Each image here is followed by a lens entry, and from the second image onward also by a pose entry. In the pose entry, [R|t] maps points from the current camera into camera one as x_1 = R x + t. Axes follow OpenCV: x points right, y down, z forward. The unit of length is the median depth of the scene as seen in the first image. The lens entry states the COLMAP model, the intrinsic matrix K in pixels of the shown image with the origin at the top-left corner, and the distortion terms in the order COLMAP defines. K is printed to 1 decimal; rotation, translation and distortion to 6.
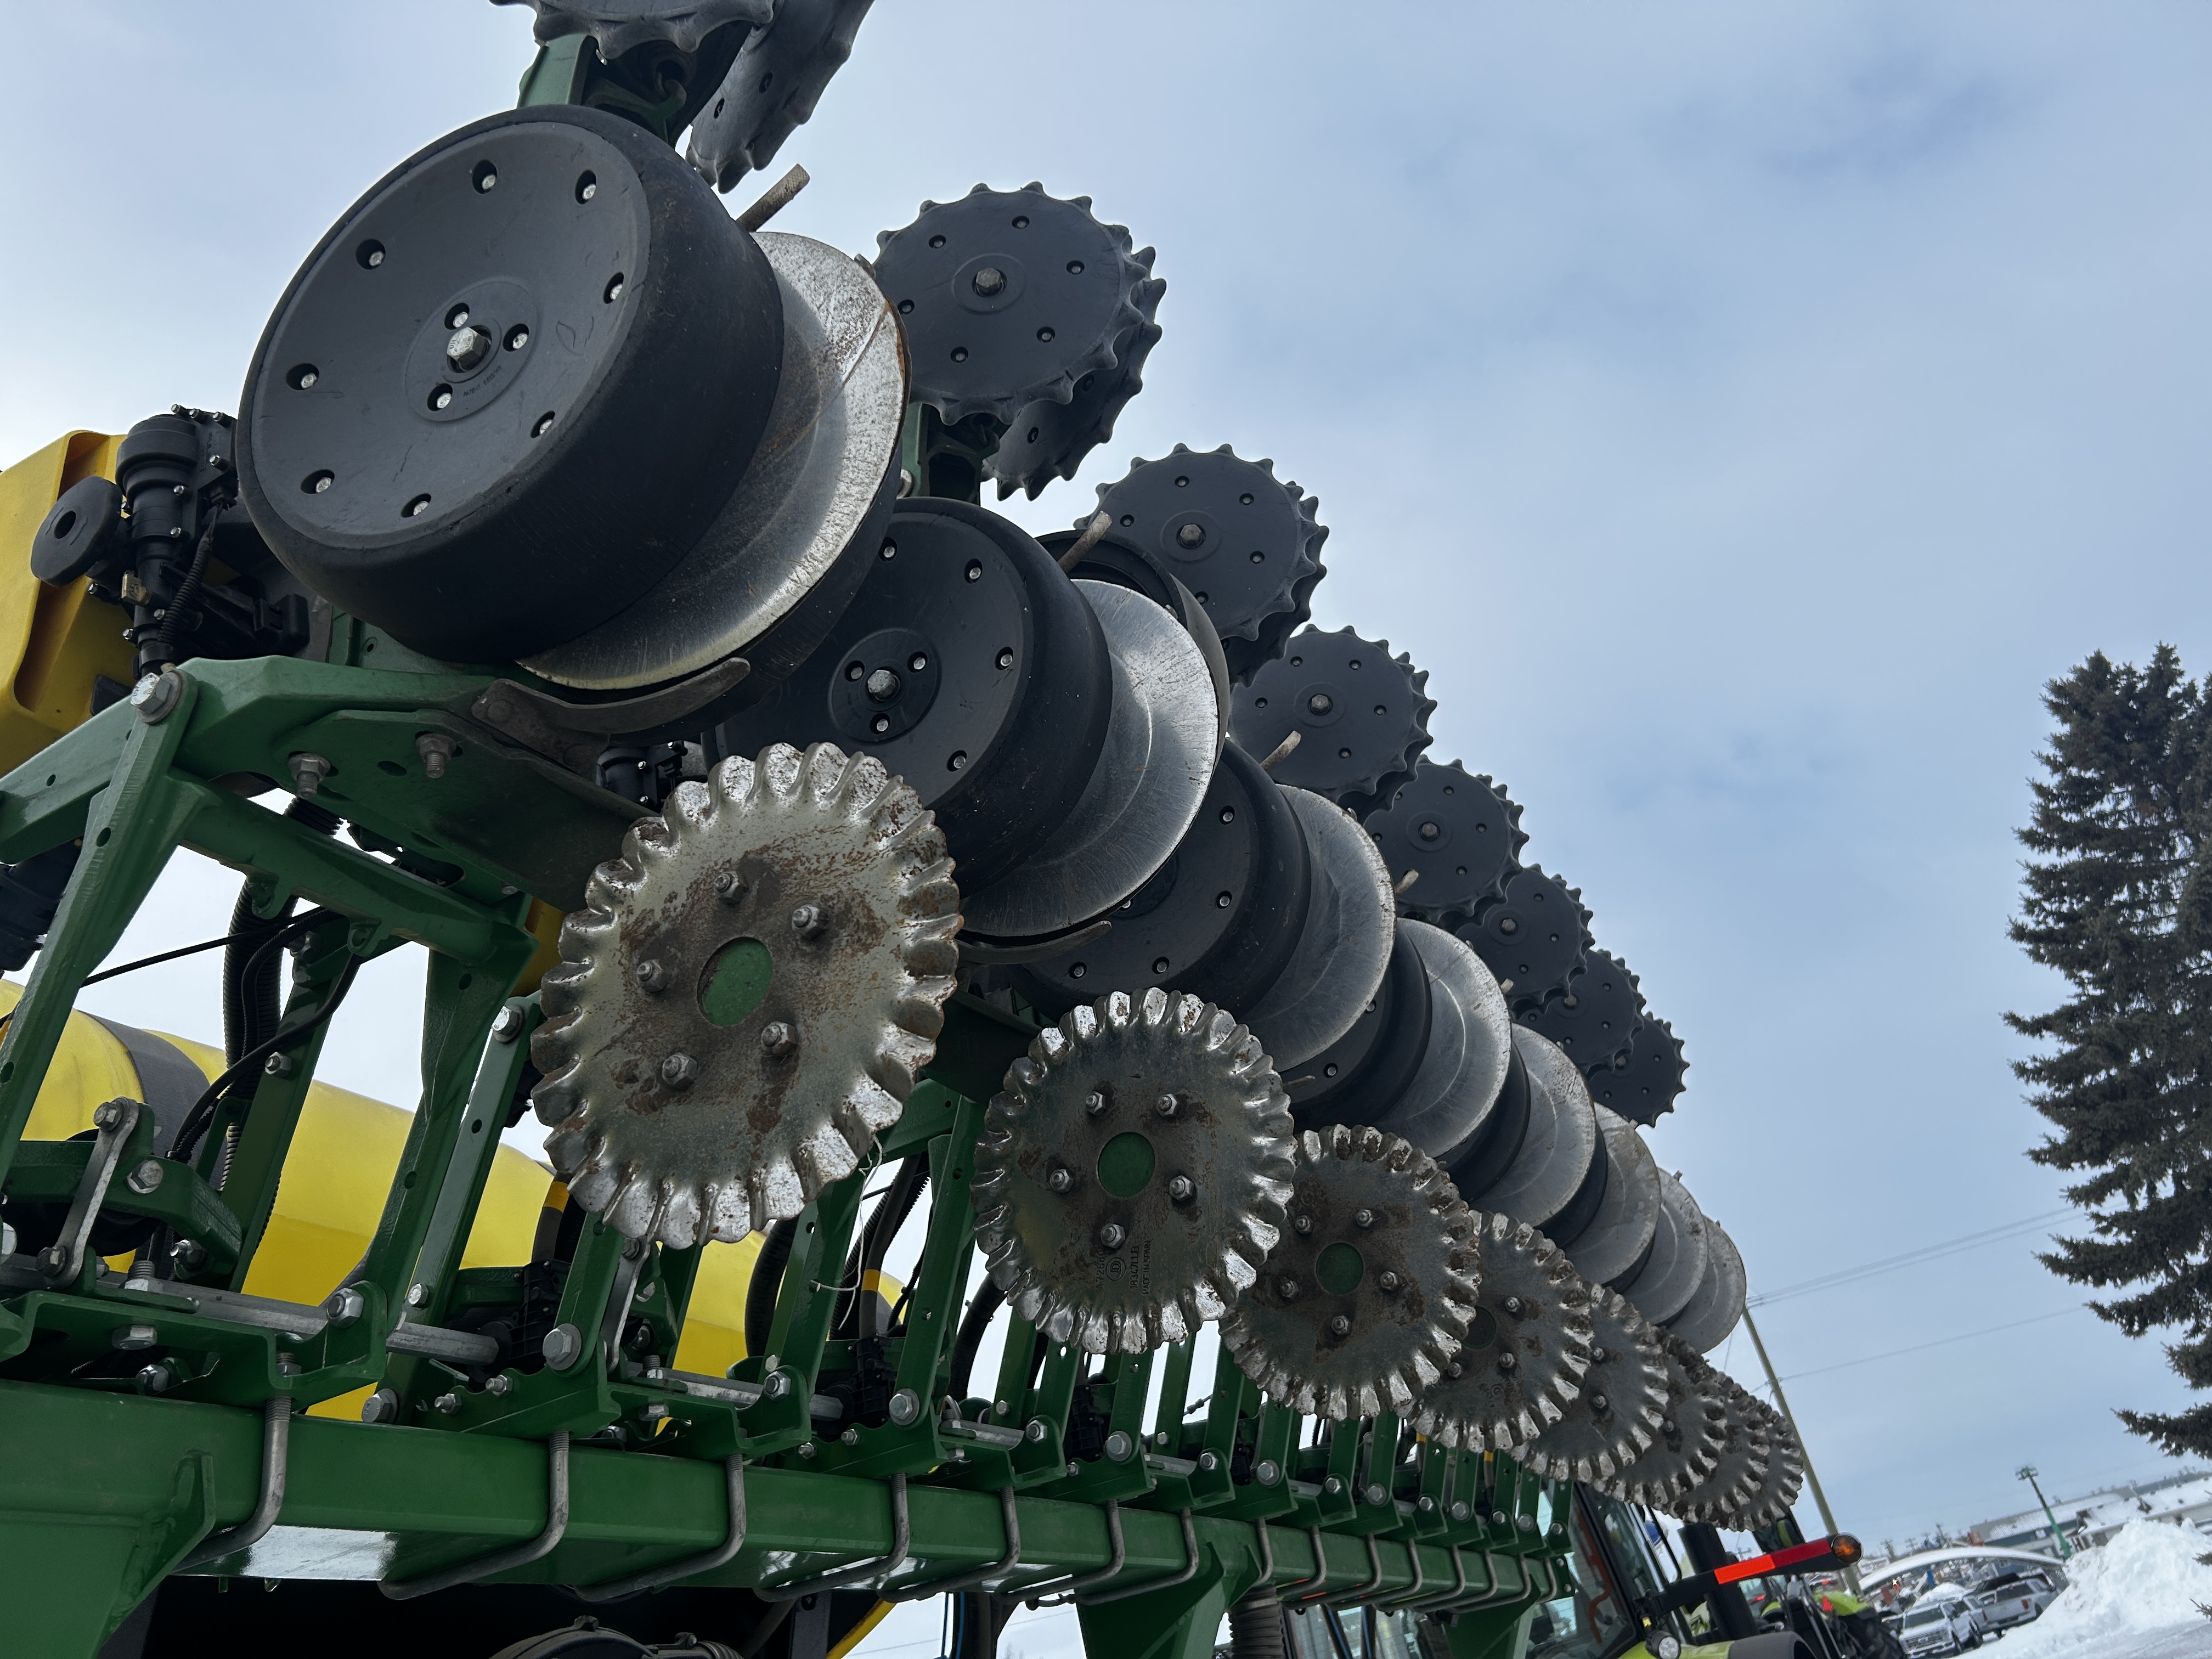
lens RADIAL K [[1670.2, 0, 1111.8], [0, 1670.2, 840.3], [0, 0, 1]] dist [0.032527, -0.020438]
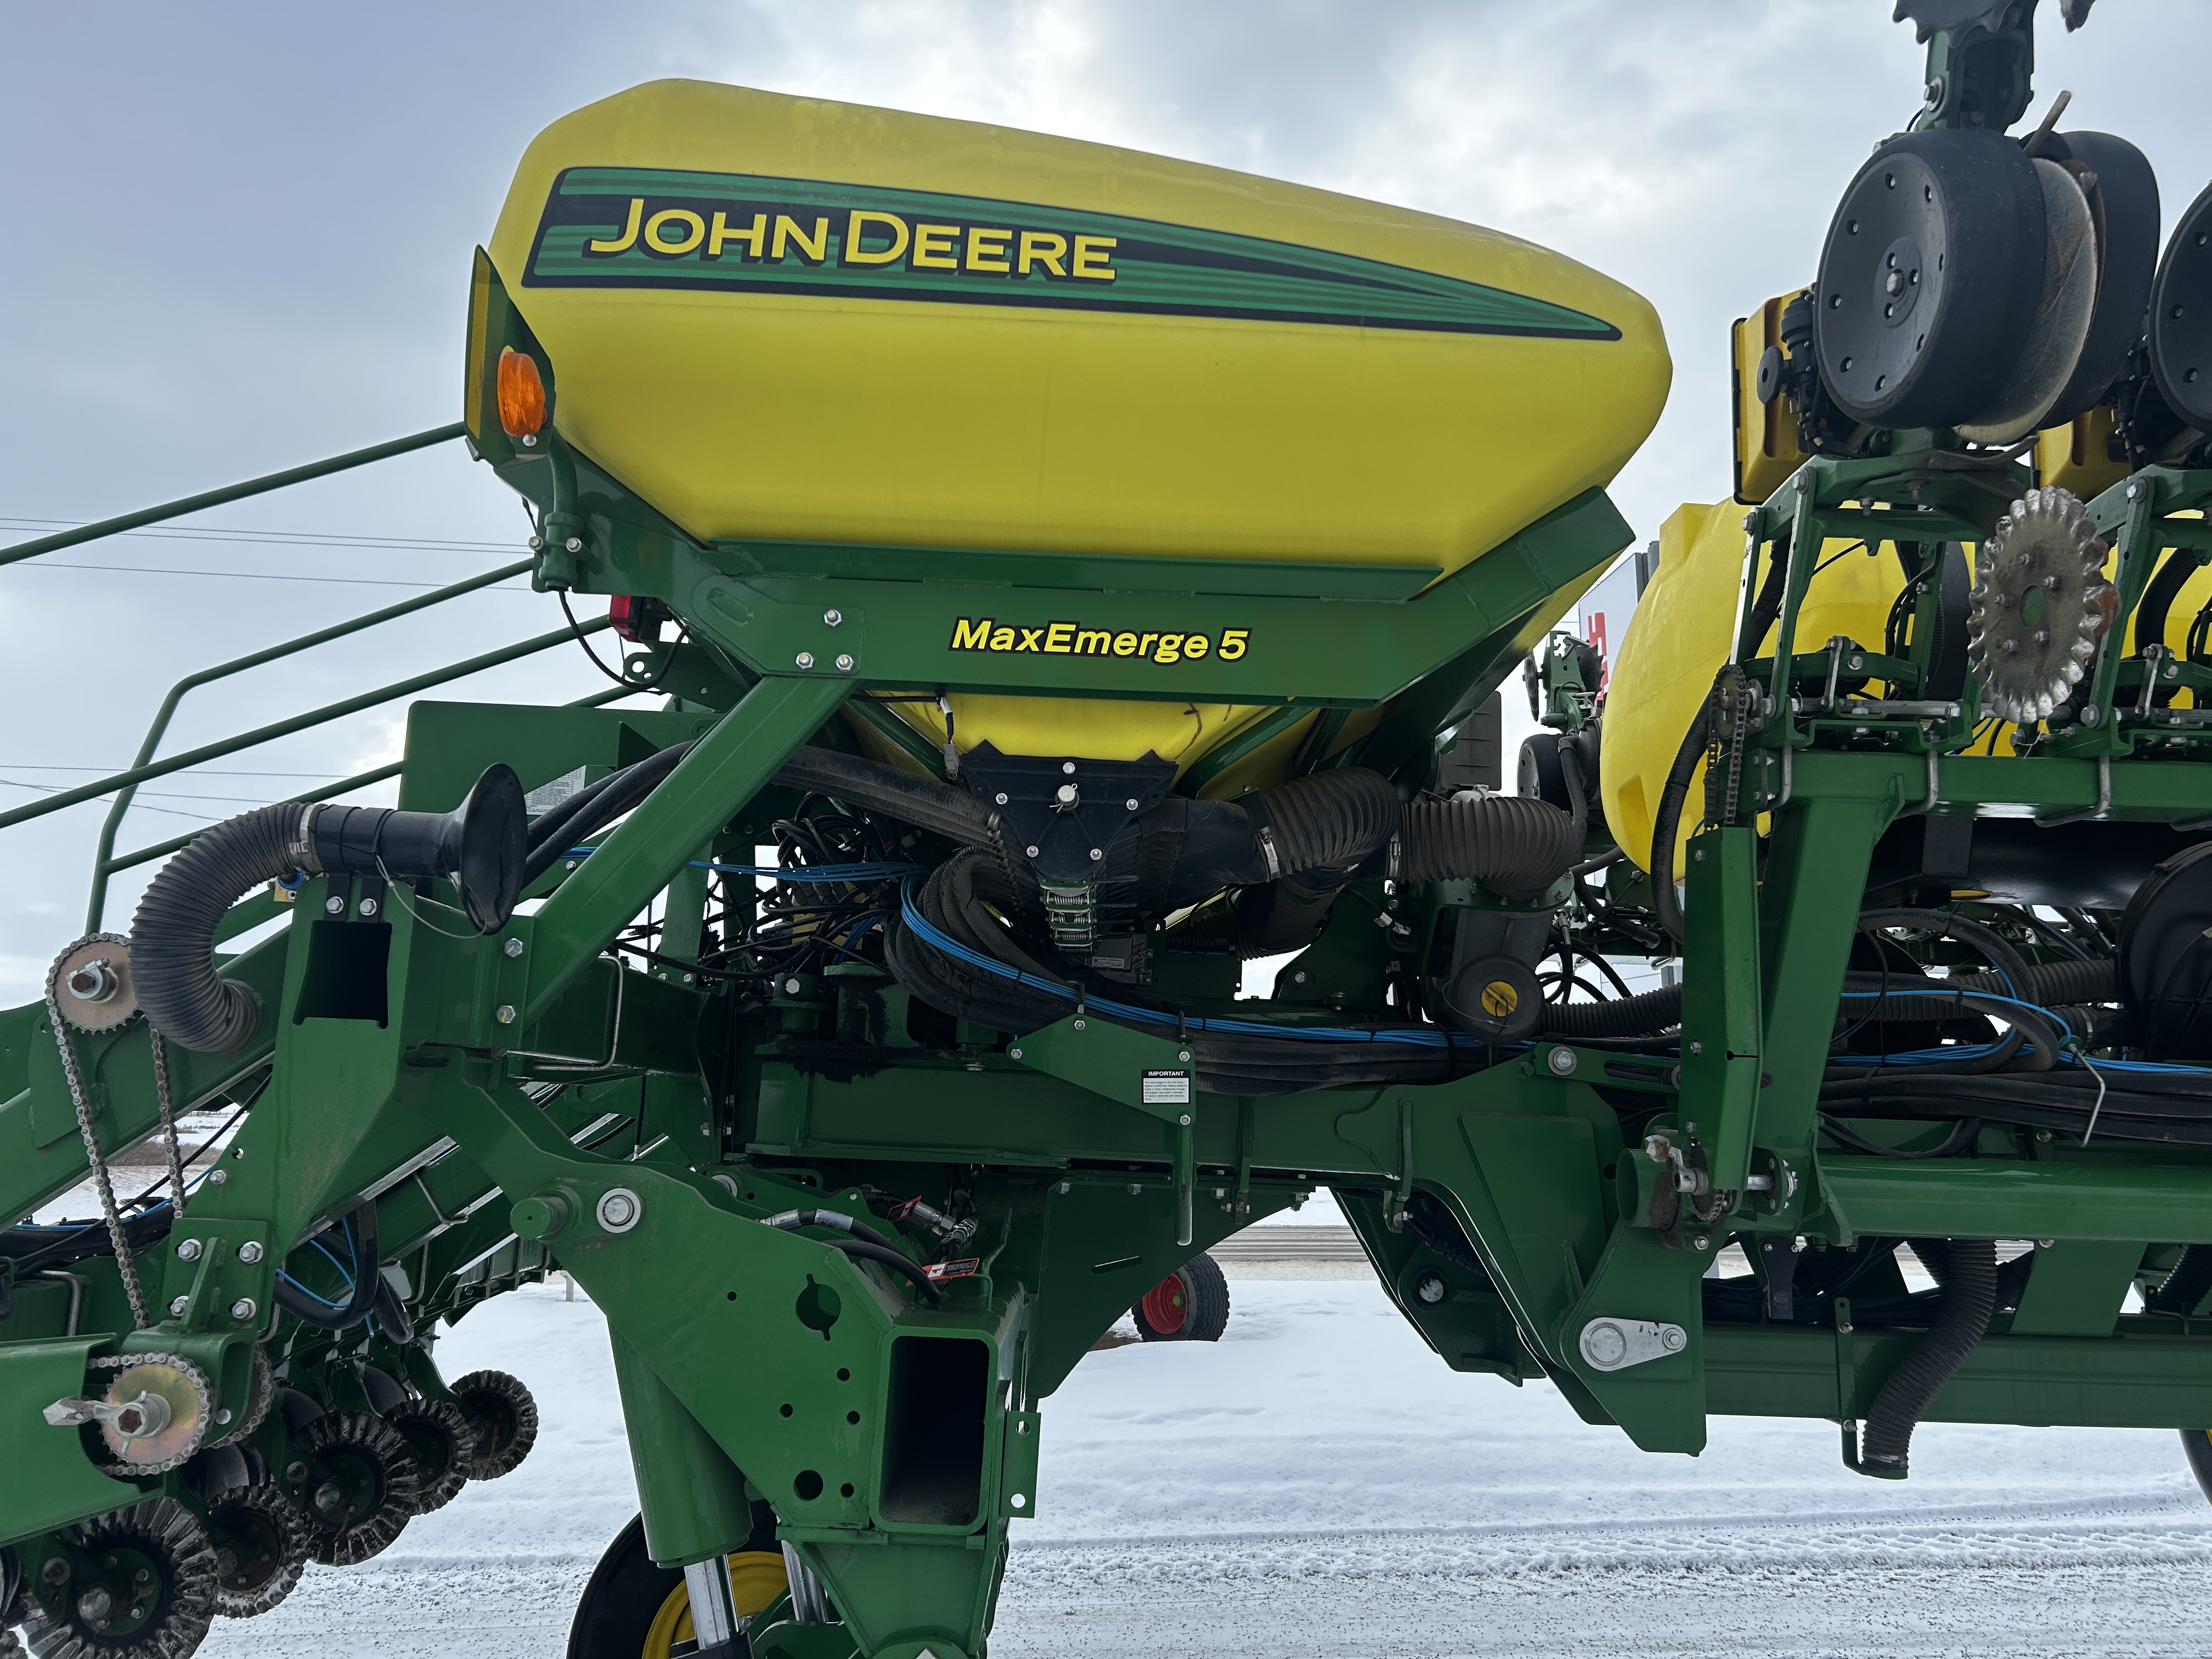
lens RADIAL K [[1670.2, 0, 1109.8], [0, 1670.2, 834.4], [0, 0, 1]] dist [0.032527, -0.020438]
pose [[0.465590, 0.071673, -0.882093, 1.046215], [0.344803, 0.903265, 0.255389, -0.552963], [0.815069, -0.423055, 0.395838, -0.888155]]
